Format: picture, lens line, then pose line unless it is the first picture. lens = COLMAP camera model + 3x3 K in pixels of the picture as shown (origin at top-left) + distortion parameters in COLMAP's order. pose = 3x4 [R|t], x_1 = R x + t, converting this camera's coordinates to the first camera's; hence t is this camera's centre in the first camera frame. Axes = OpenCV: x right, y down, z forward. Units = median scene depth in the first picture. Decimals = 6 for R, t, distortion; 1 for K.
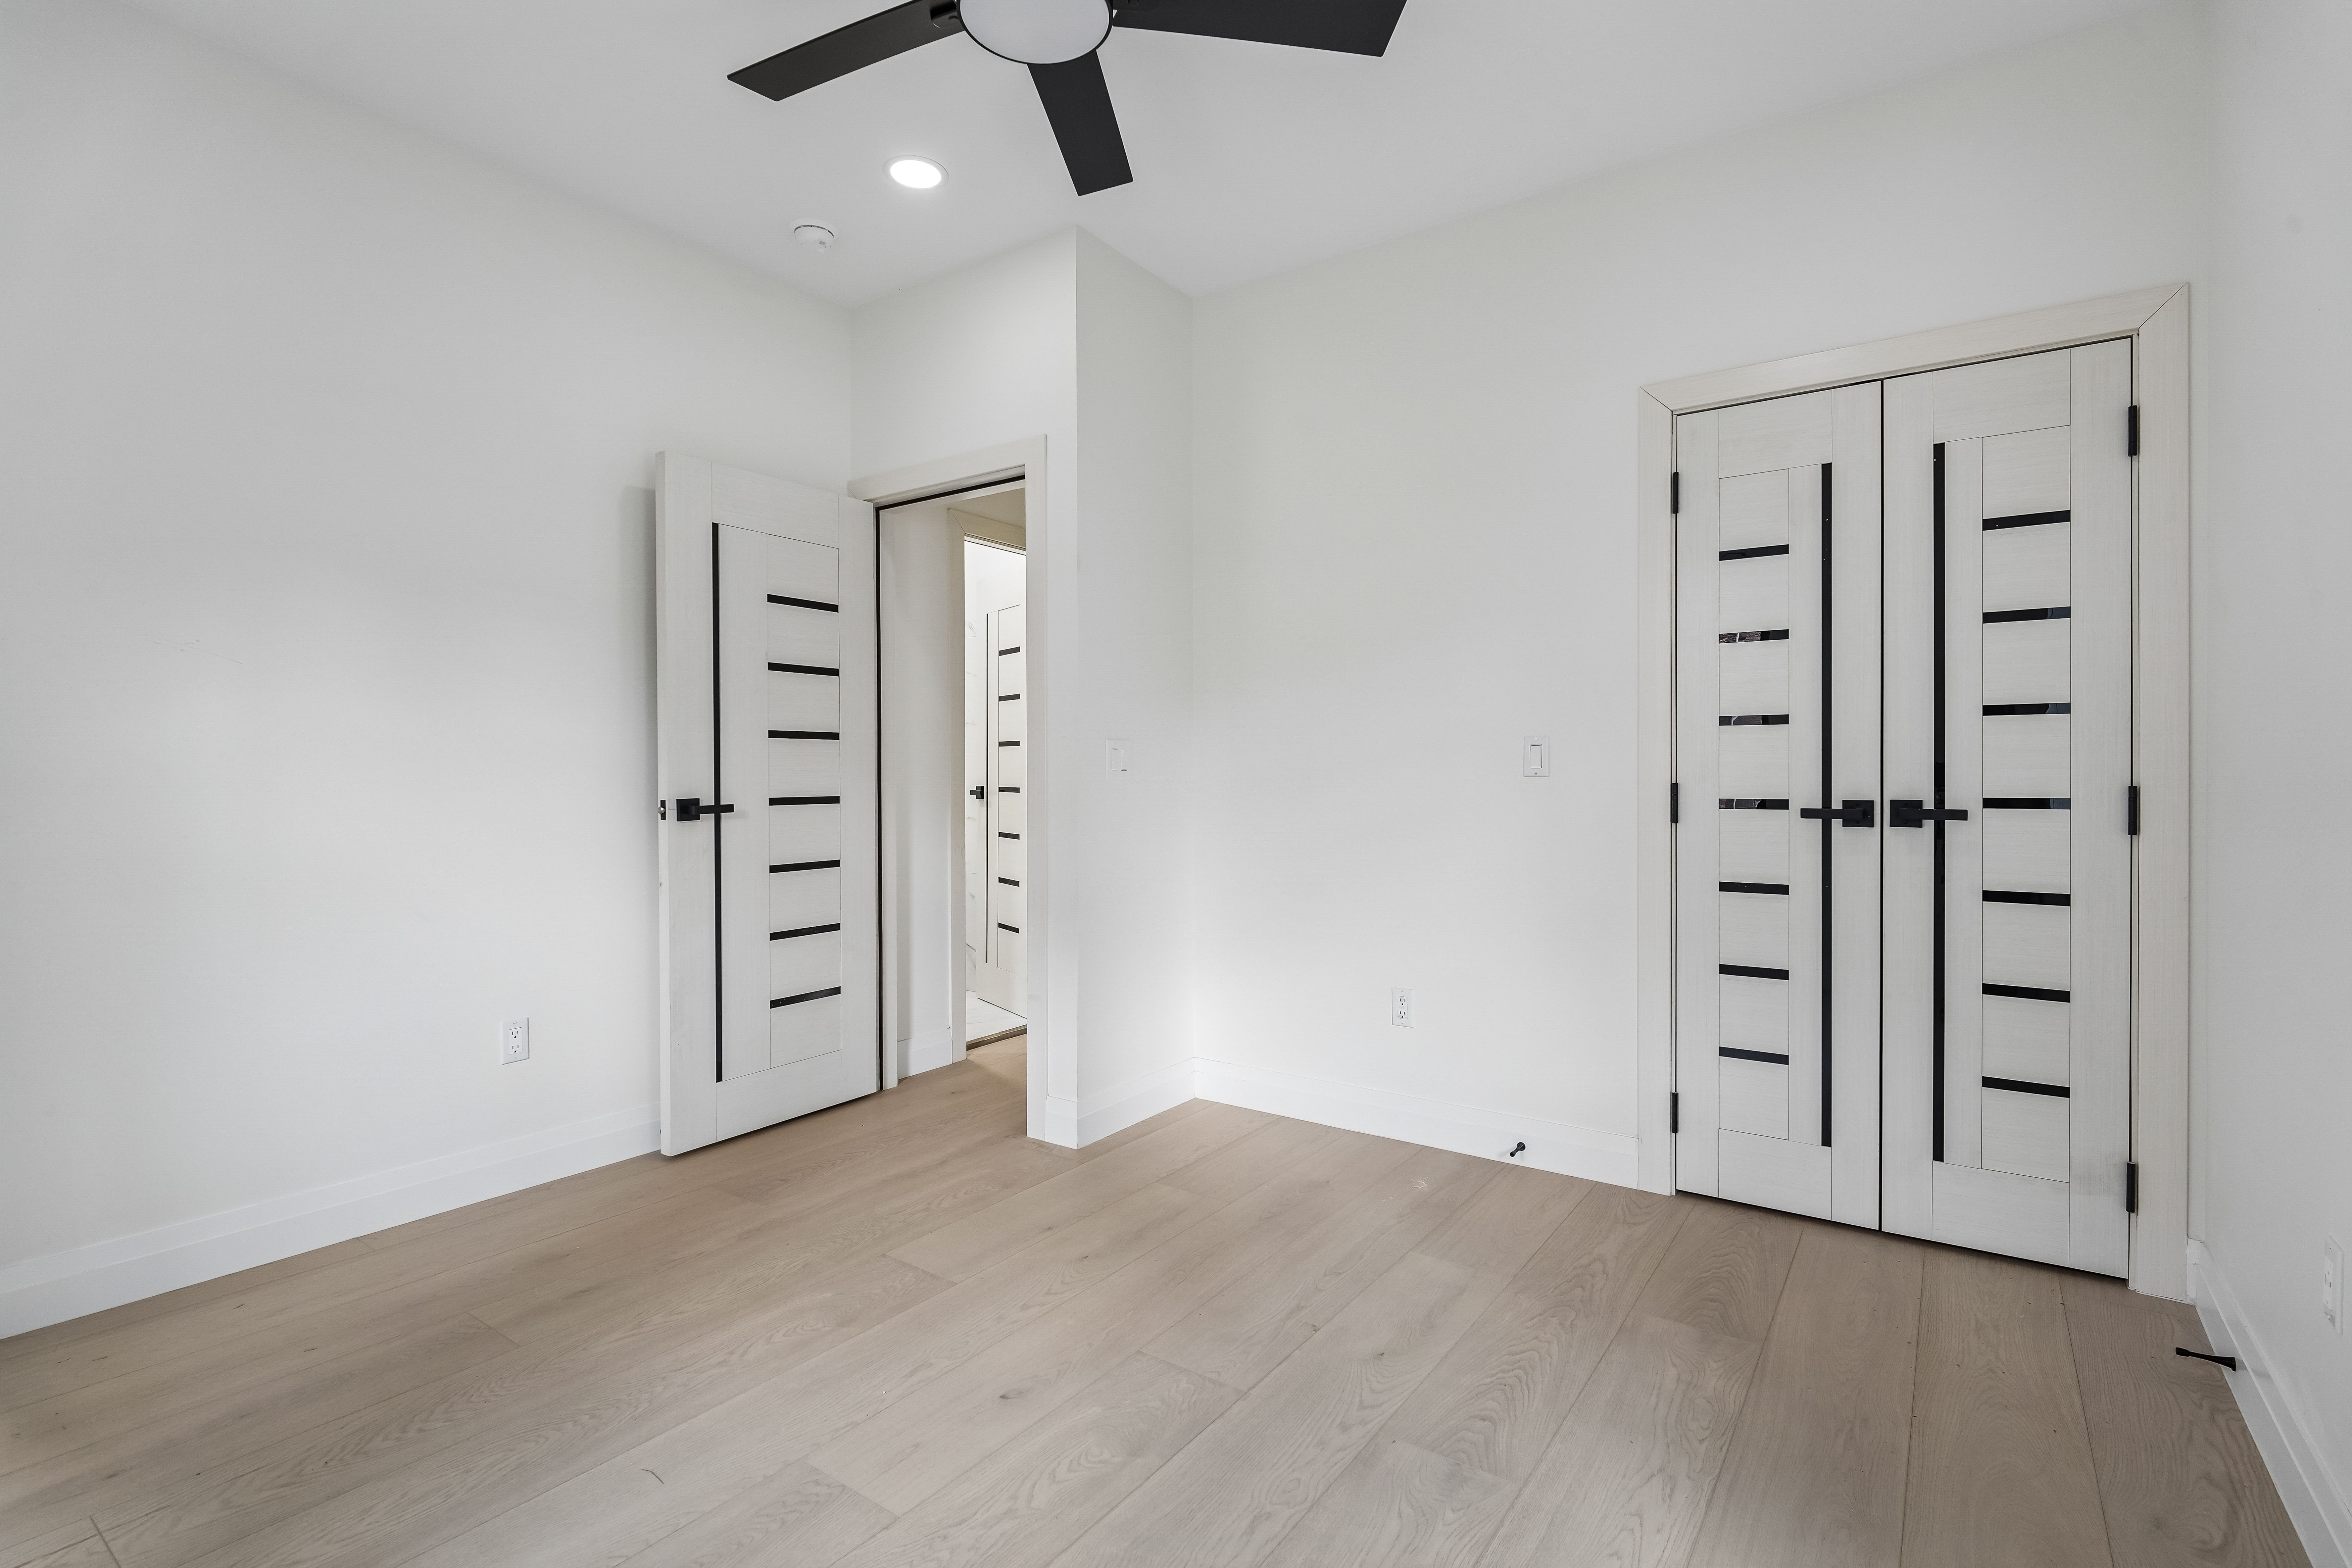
lens RADIAL K [[1090.2, 0, 1178.2], [0, 1090.2, 776.3], [0, 0, 1]] dist [0.010211, 0.000297]
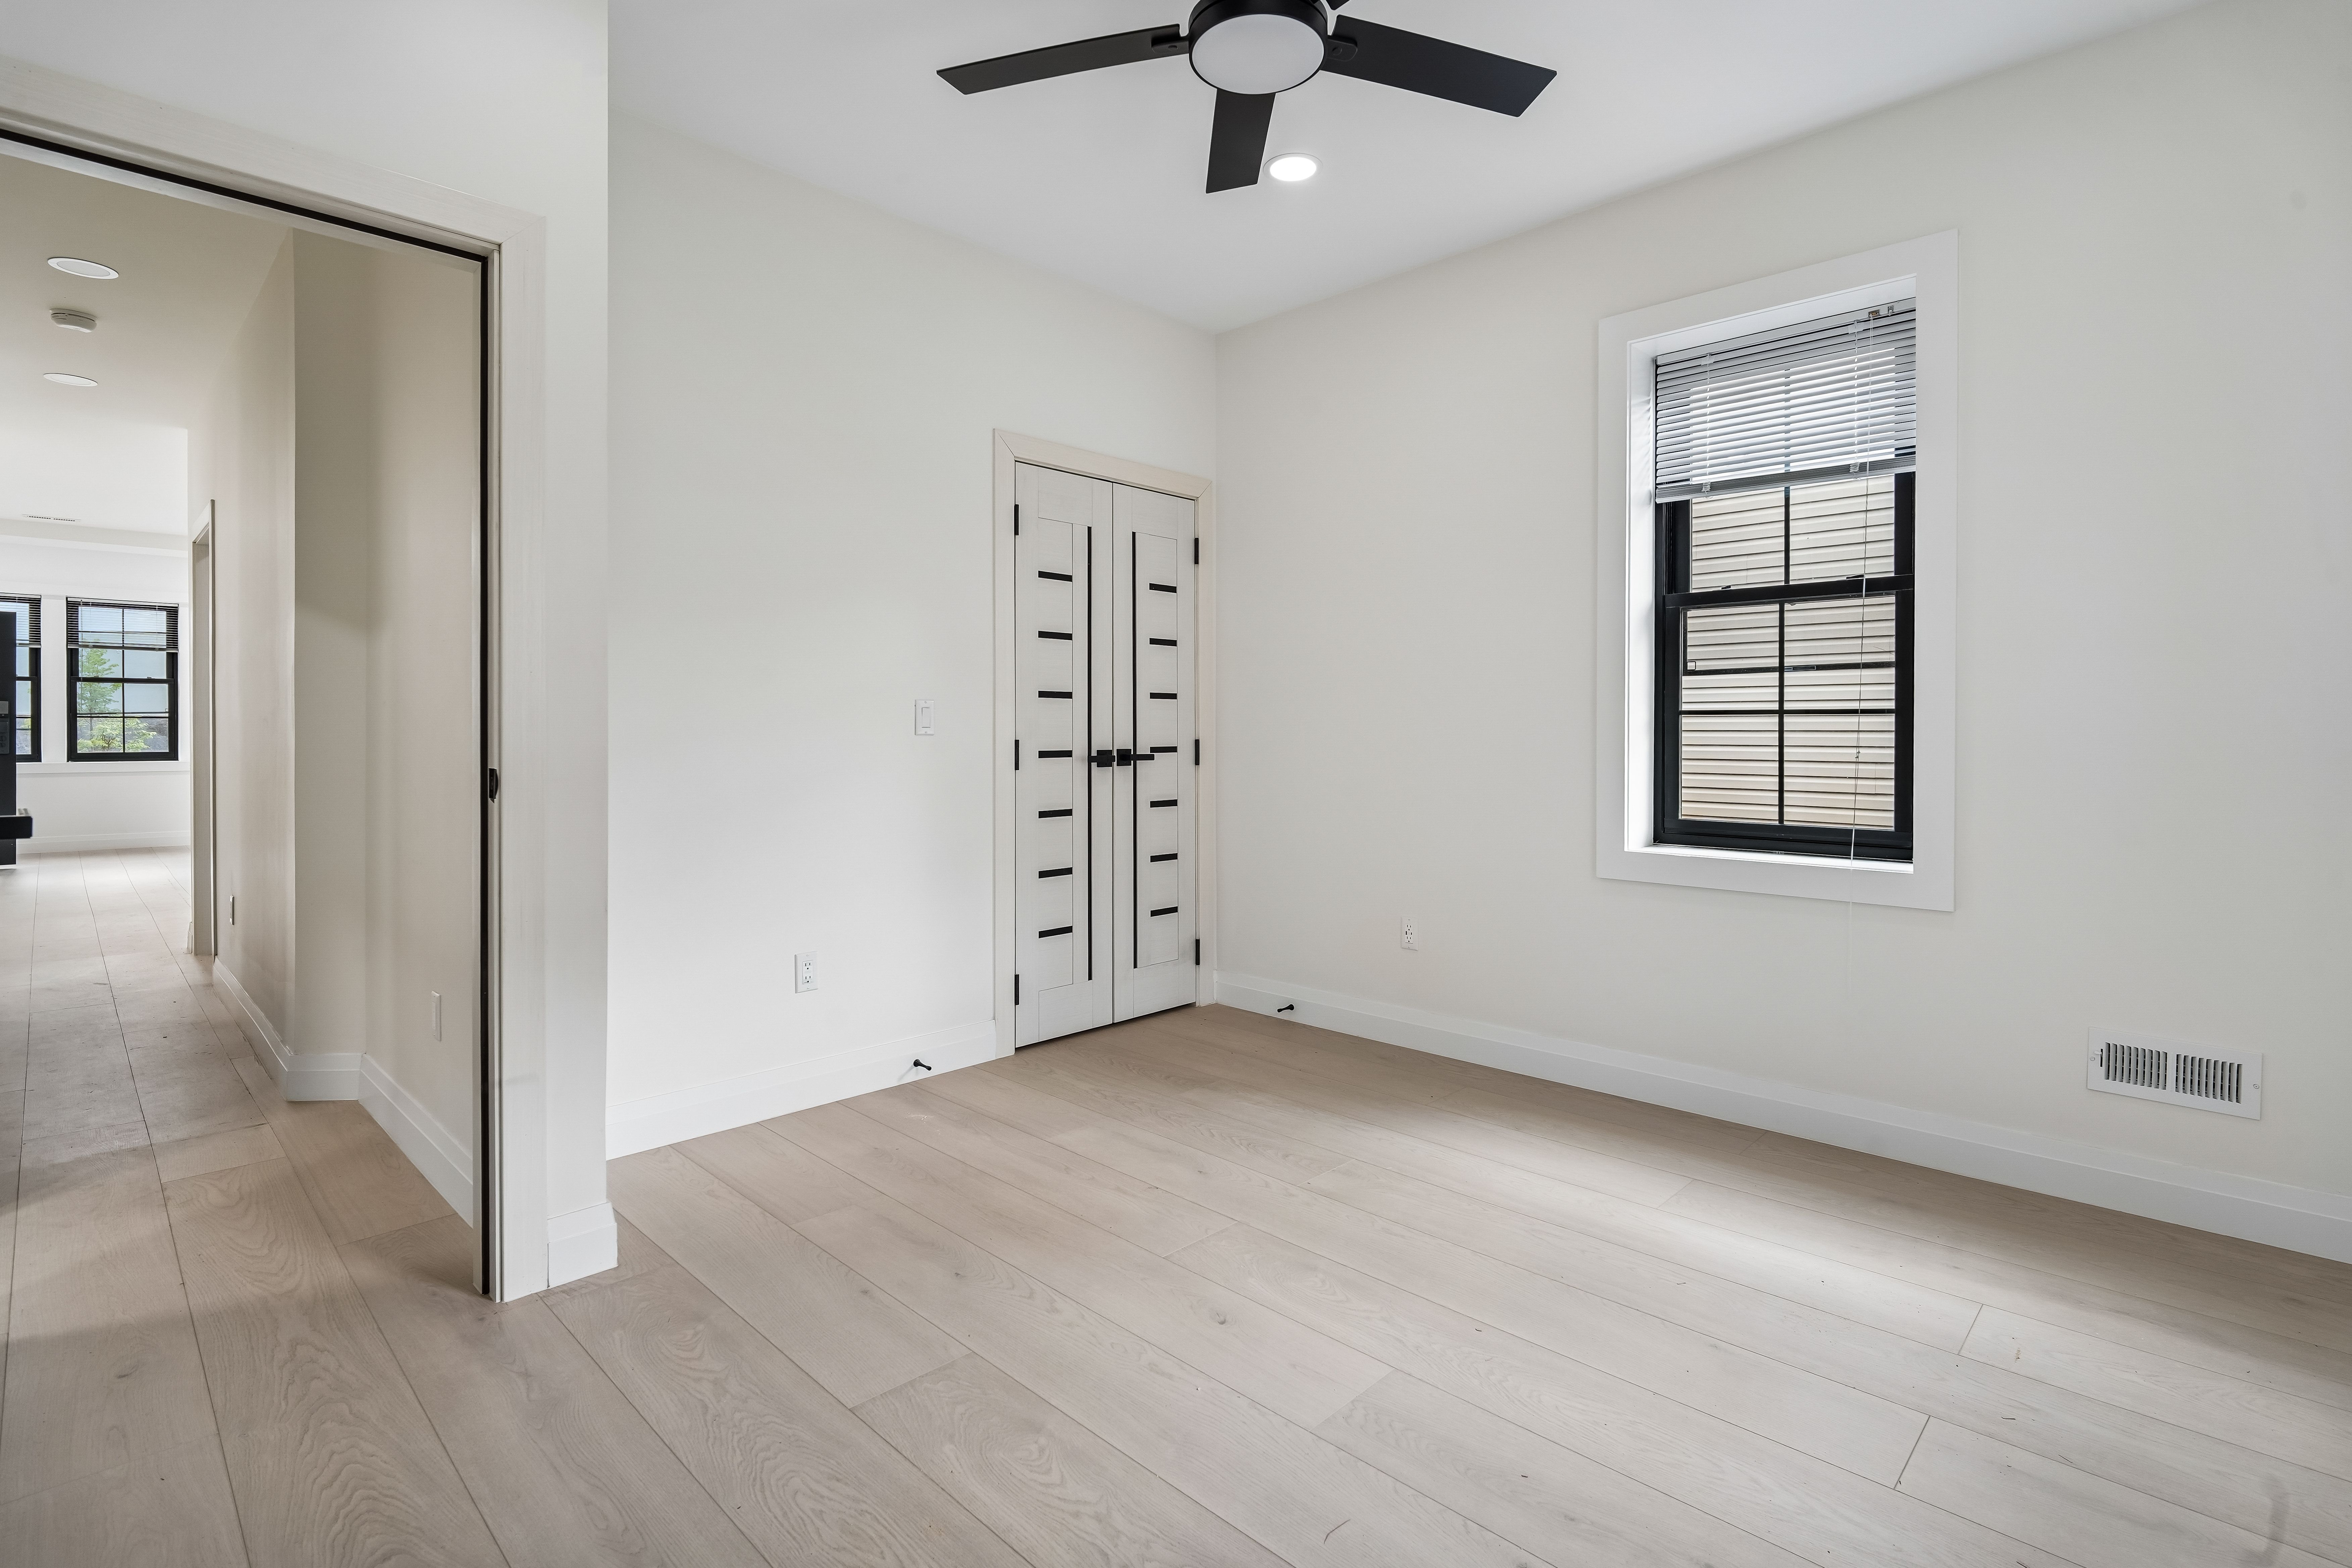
lens RADIAL K [[1104.5, 0, 1178.8], [0, 1104.5, 735.5], [0, 0, 1]] dist [0.012319, 0.000267]
pose [[0.158625, 0.002444, 0.987336, -0.914661], [0.005144, 0.999981, -0.003302, 0.007644], [-0.987326, 0.005603, 0.158609, 0.656525]]
